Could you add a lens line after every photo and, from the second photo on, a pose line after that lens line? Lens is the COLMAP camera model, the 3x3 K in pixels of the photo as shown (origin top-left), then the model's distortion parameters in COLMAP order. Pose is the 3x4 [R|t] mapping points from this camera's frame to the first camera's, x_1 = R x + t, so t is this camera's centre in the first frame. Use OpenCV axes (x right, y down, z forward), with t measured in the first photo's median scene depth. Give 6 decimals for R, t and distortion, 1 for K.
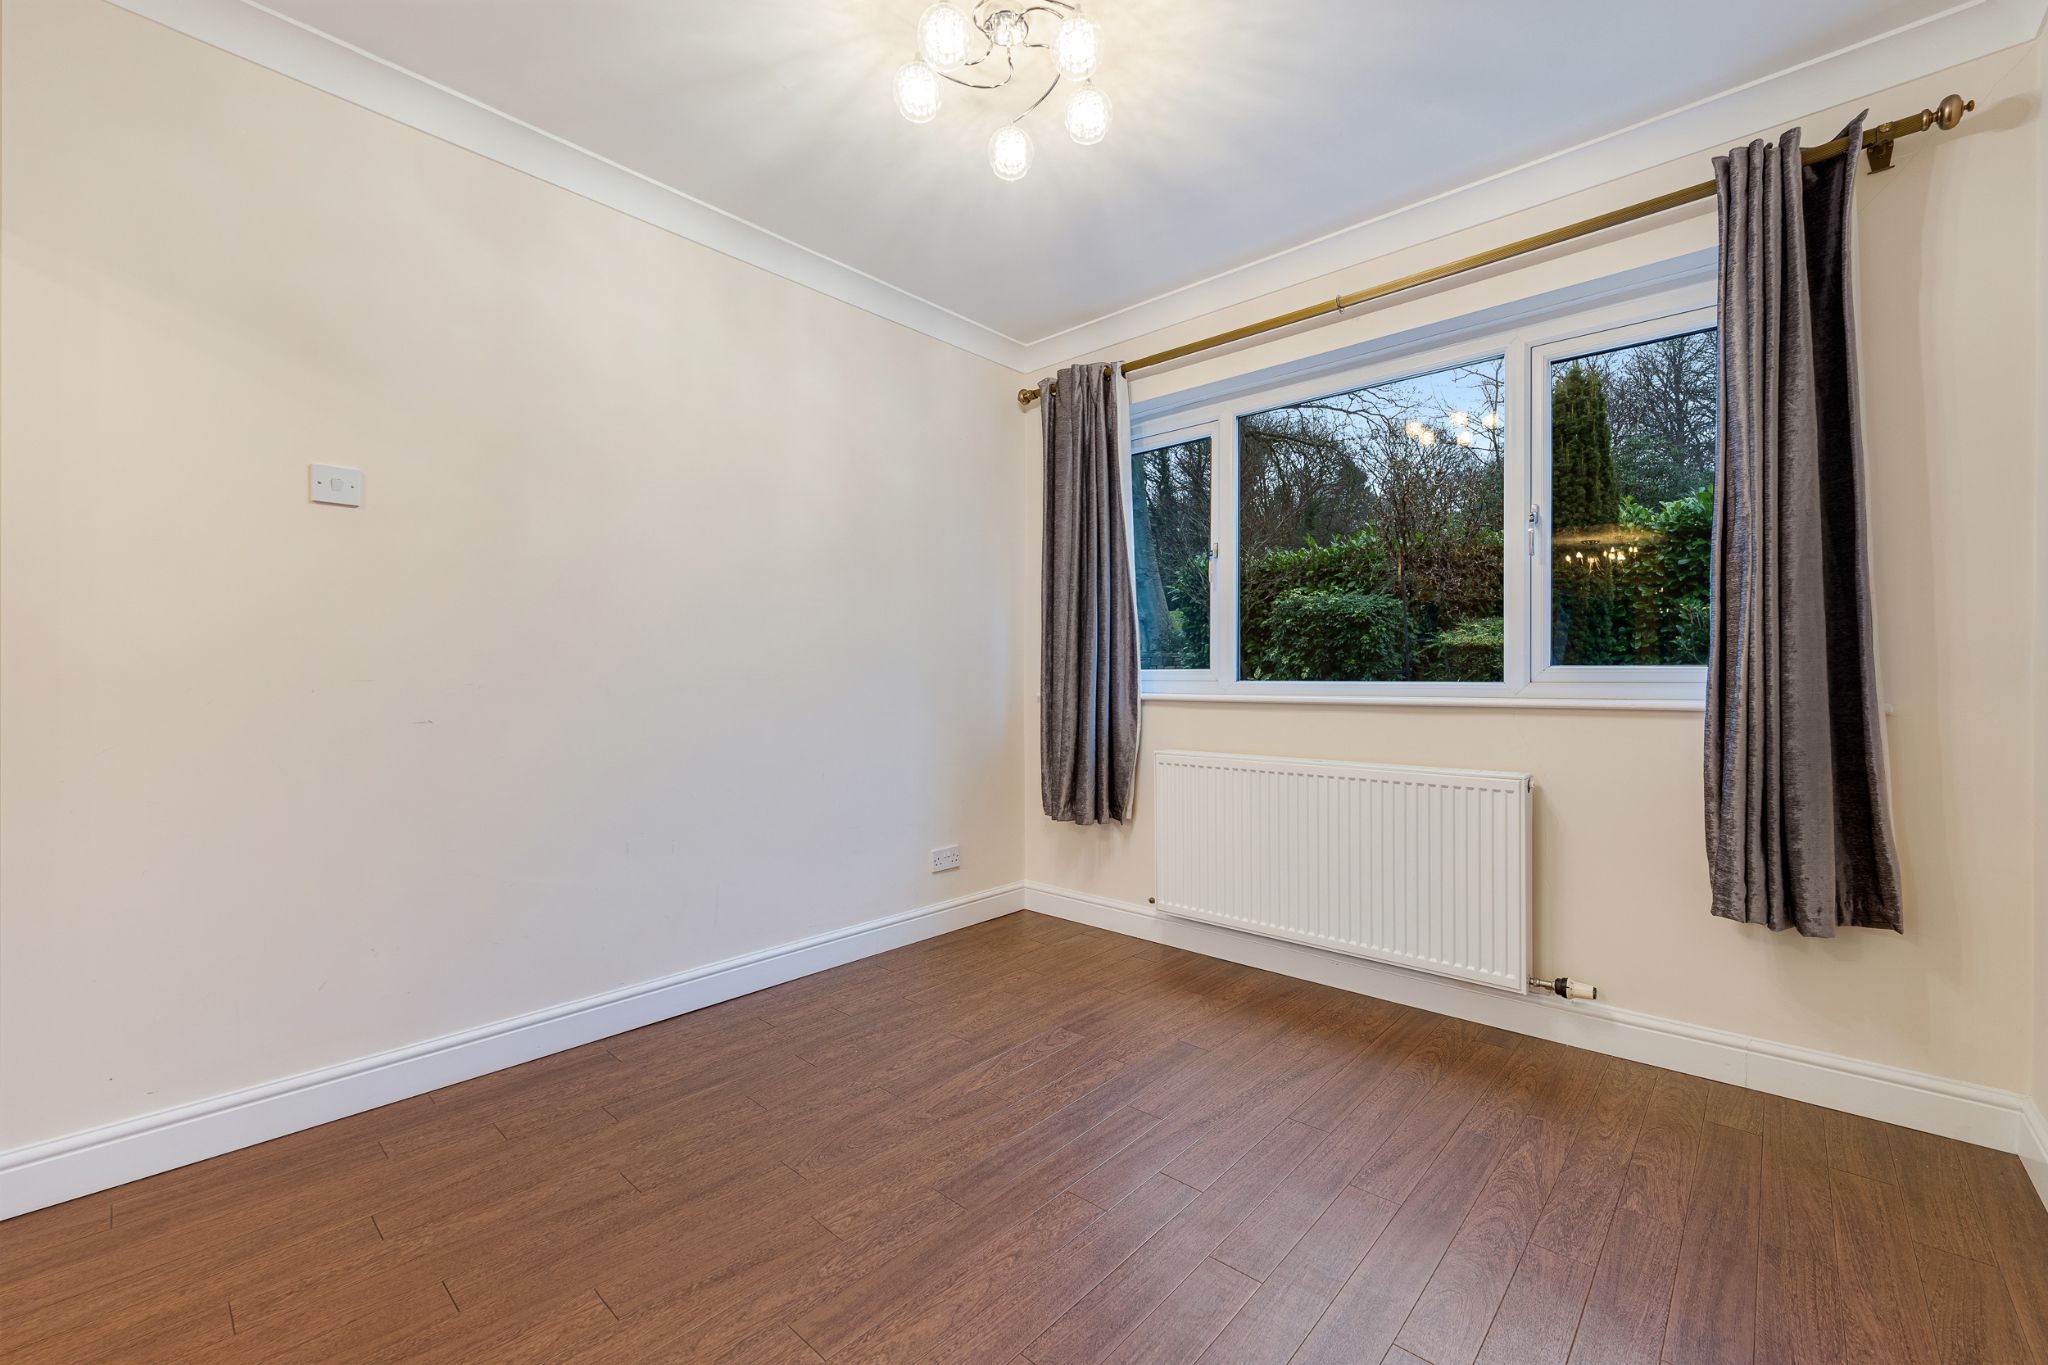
lens RADIAL K [[855.1, 0, 1032.3], [0, 855.1, 679.3], [0, 0, 1]] dist [0.017711, -0.000989]
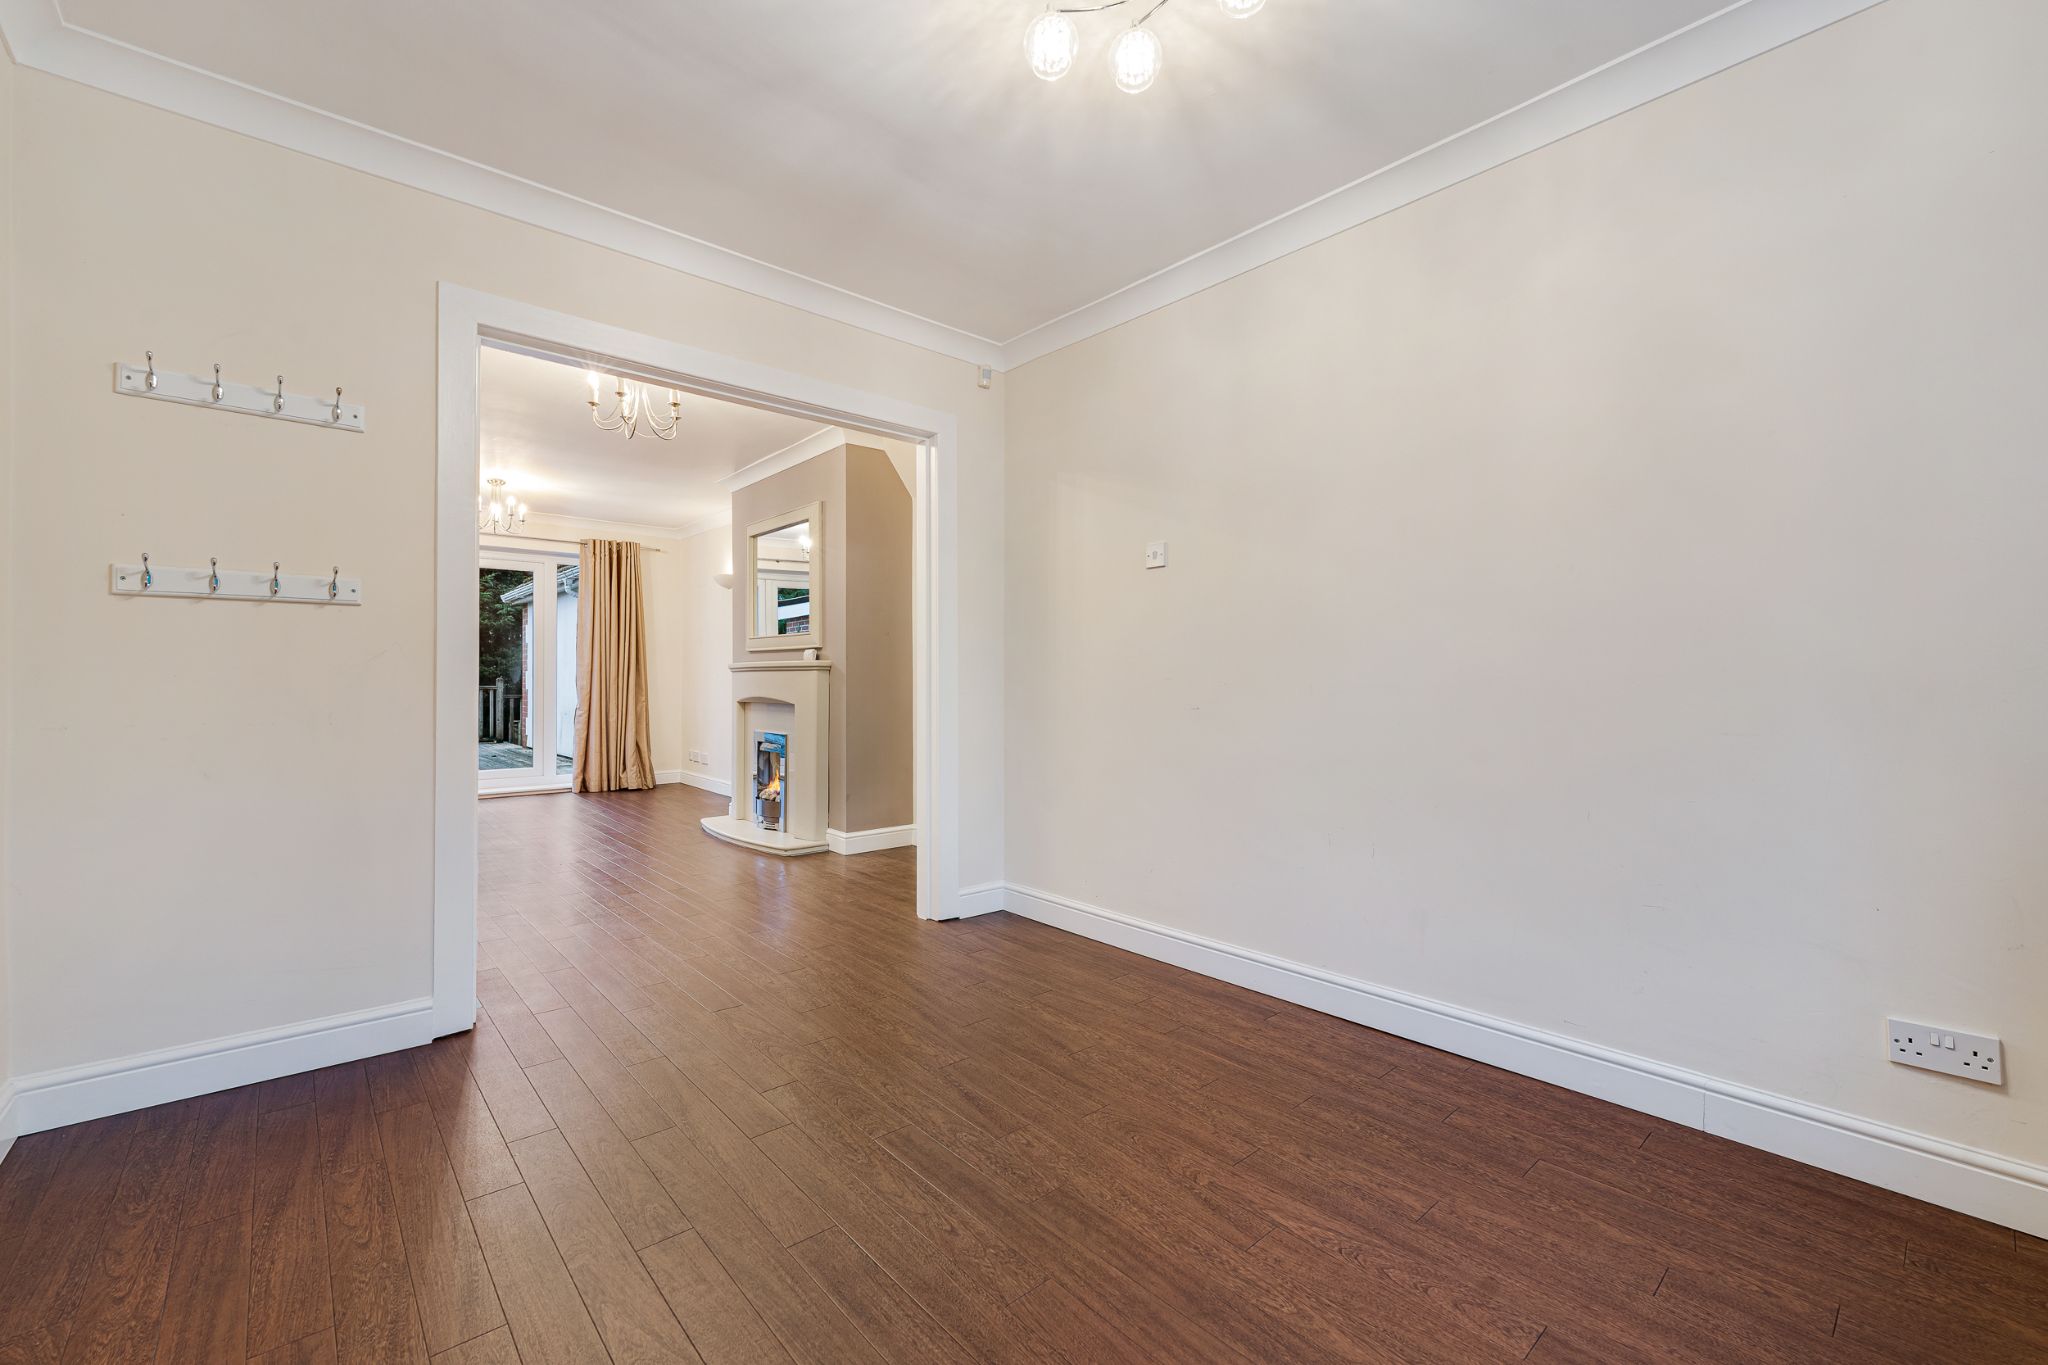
lens RADIAL K [[855.1, 0, 1007.6], [0, 855.1, 684.6], [0, 0, 1]] dist [0.017711, -0.000989]
pose [[-0.146374, -0.000531, -0.989229, 0.683391], [0.006098, 0.999980, -0.001440, 0.003837], [0.989210, -0.006243, -0.146368, 0.831201]]
